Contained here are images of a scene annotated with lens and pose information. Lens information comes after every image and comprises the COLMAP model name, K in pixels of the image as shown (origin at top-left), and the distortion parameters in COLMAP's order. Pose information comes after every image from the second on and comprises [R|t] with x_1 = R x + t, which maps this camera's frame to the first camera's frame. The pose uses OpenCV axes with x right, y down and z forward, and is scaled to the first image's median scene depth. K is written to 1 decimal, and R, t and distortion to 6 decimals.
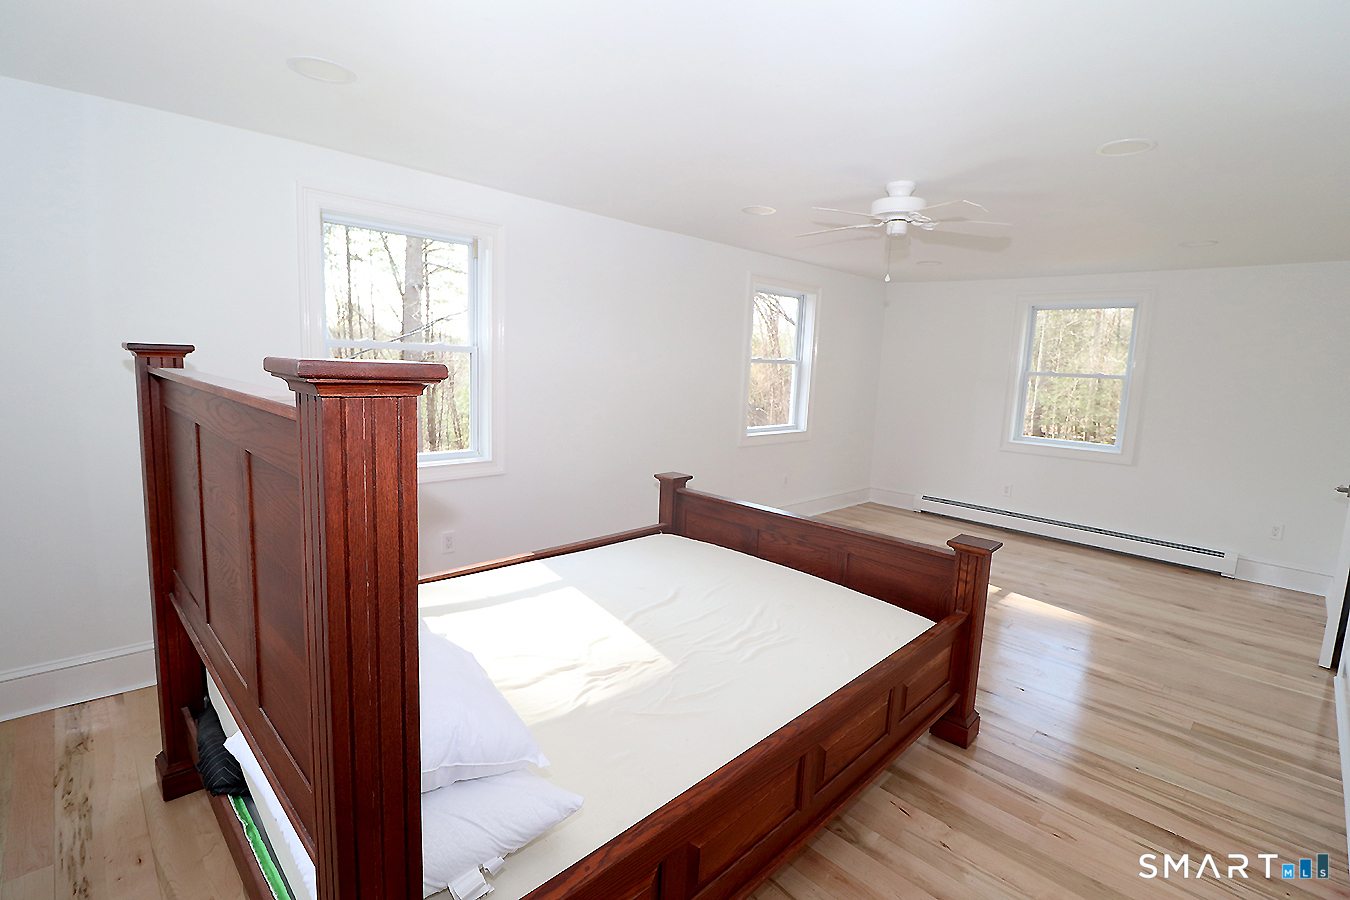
lens RADIAL K [[622.3, 0, 683.5], [0, 622.3, 447.2], [0, 0, 1]] dist [0.000065, -0.011843]
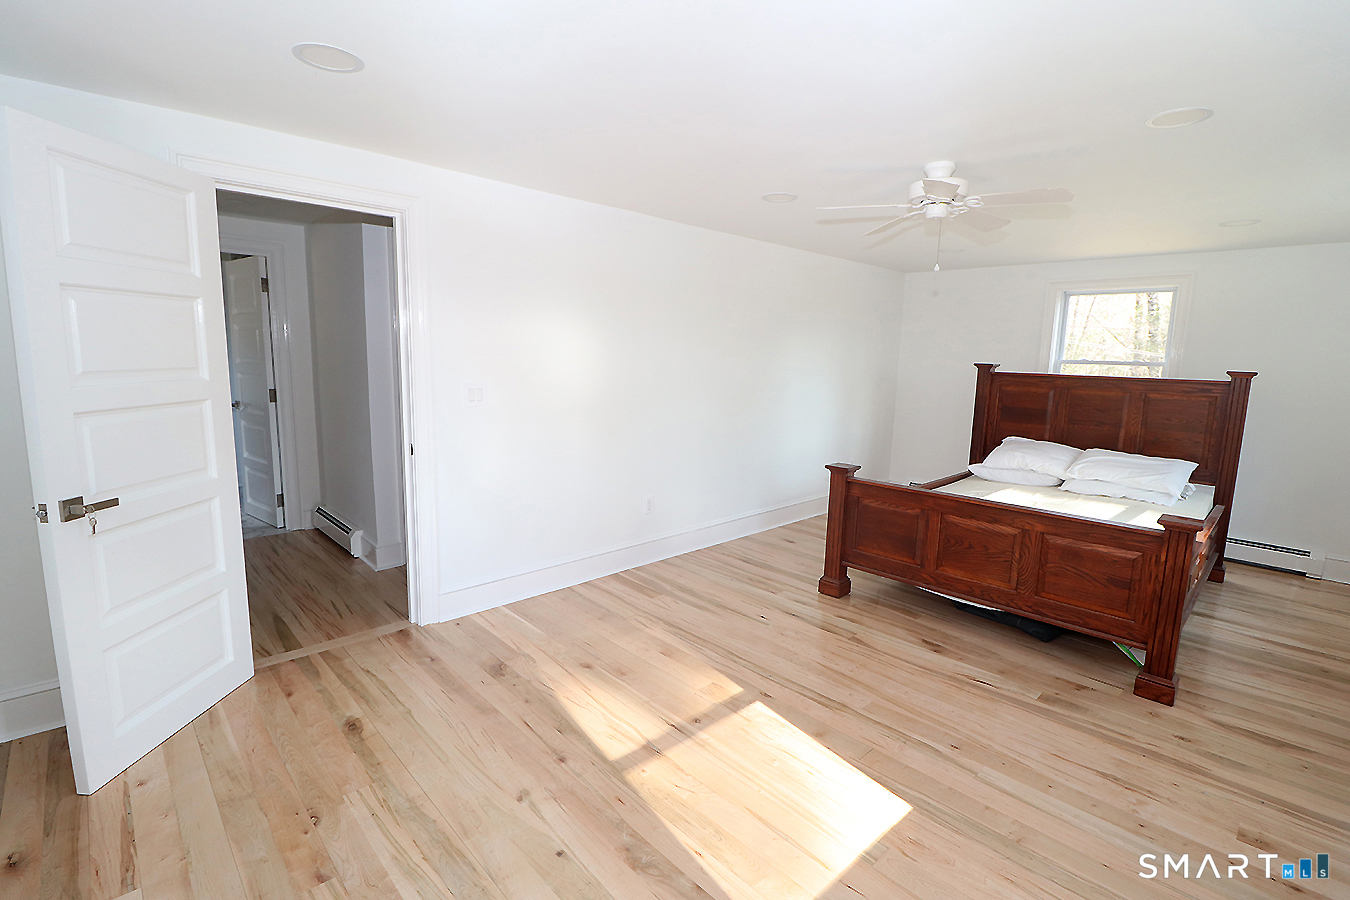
lens RADIAL K [[622.3, 0, 683.5], [0, 622.3, 447.2], [0, 0, 1]] dist [0.000065, -0.011843]
pose [[-0.997560, -0.069767, 0.002656, 0.783270], [-0.066212, 0.957427, 0.280979, -0.278015], [-0.022146, 0.280118, -0.959710, 2.257851]]
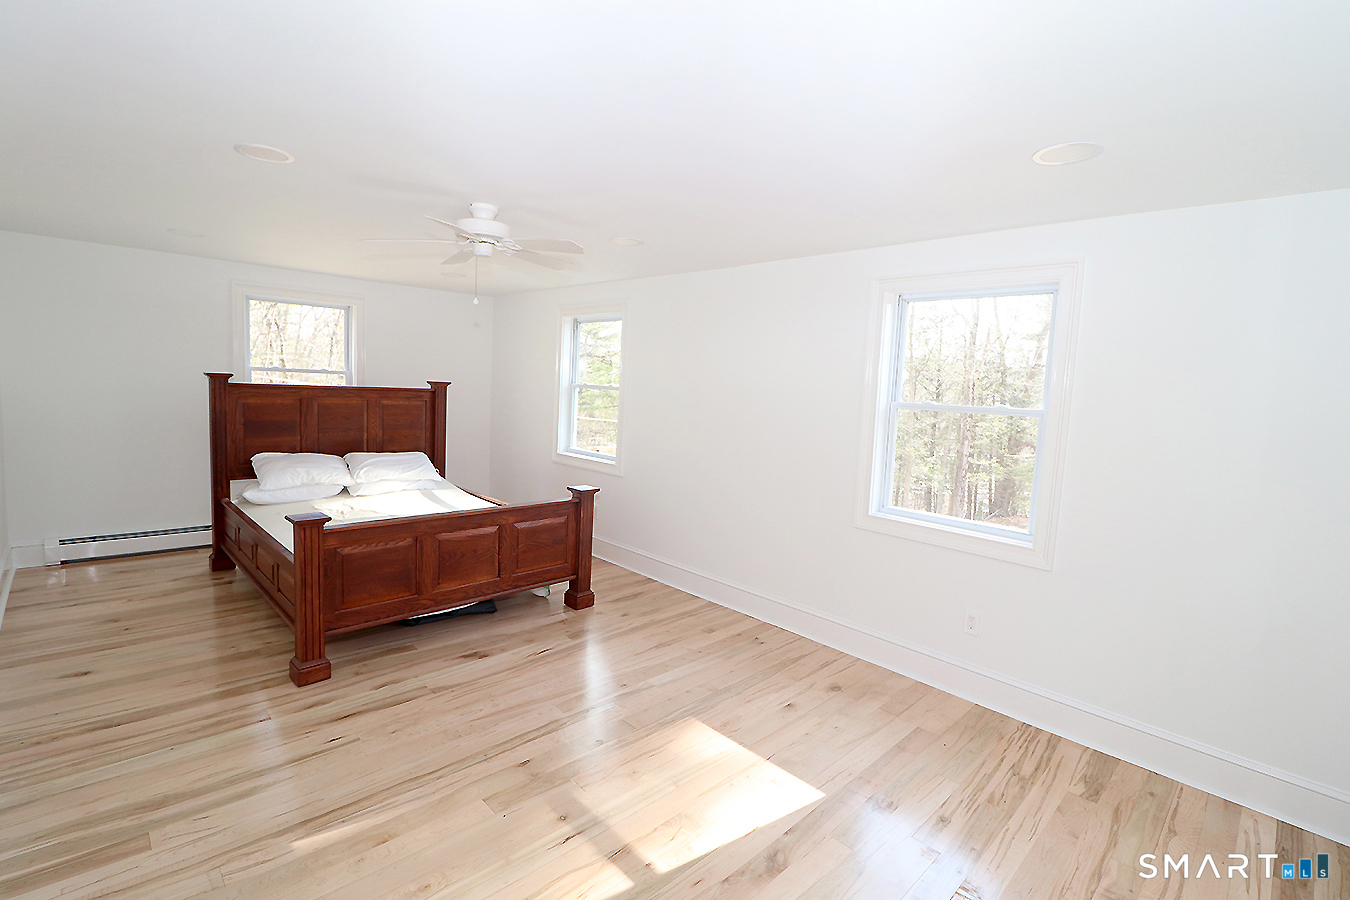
lens RADIAL K [[622.3, 0, 683.5], [0, 622.3, 447.2], [0, 0, 1]] dist [0.000065, -0.011843]
pose [[-0.001869, 0.058213, -0.998302, 1.526289], [-0.186803, 0.980711, 0.057537, -0.175513], [0.982396, 0.186593, 0.009041, 1.529048]]
